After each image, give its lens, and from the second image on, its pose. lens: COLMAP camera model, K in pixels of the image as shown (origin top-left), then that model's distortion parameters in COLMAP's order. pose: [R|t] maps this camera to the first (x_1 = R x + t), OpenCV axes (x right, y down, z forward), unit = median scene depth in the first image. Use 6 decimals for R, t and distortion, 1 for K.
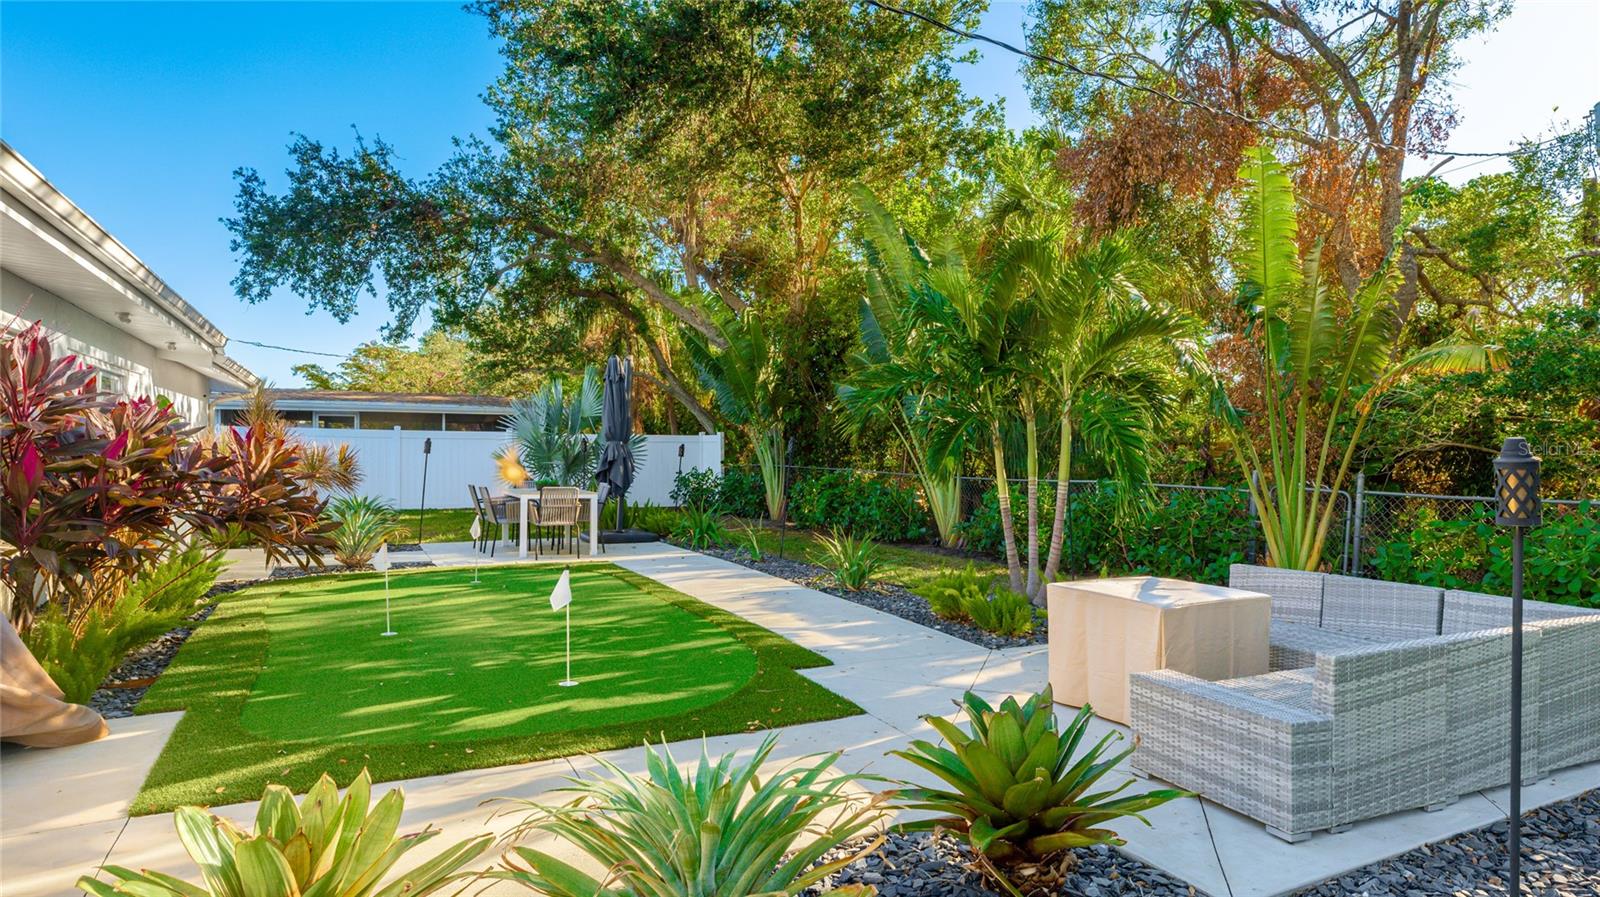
lens RADIAL K [[892.2, 0, 795.2], [0, 892.2, 463.8], [0, 0, 1]] dist [0.006744, 0.000690]
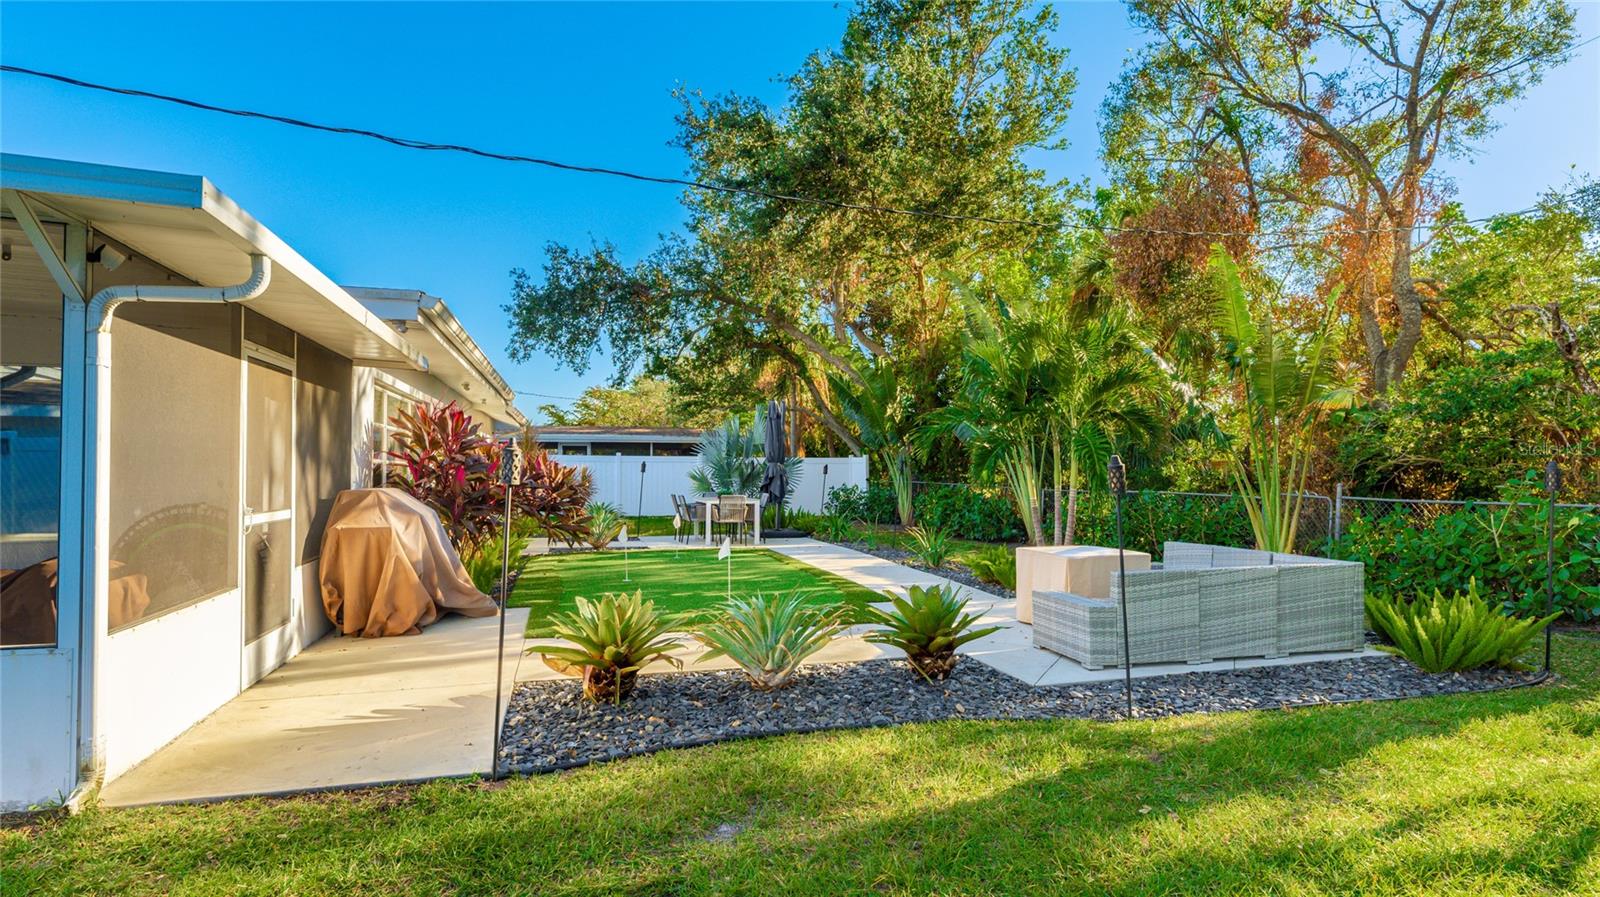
lens RADIAL K [[831.7, 0, 799.8], [0, 831.7, 471.6], [0, 0, 1]] dist [-0.002418, -0.000604]
pose [[0.981388, -0.006440, -0.191928, 0.056765], [0.003561, 0.999876, -0.015343, 0.005619], [0.192003, 0.014374, 0.981289, -0.165297]]
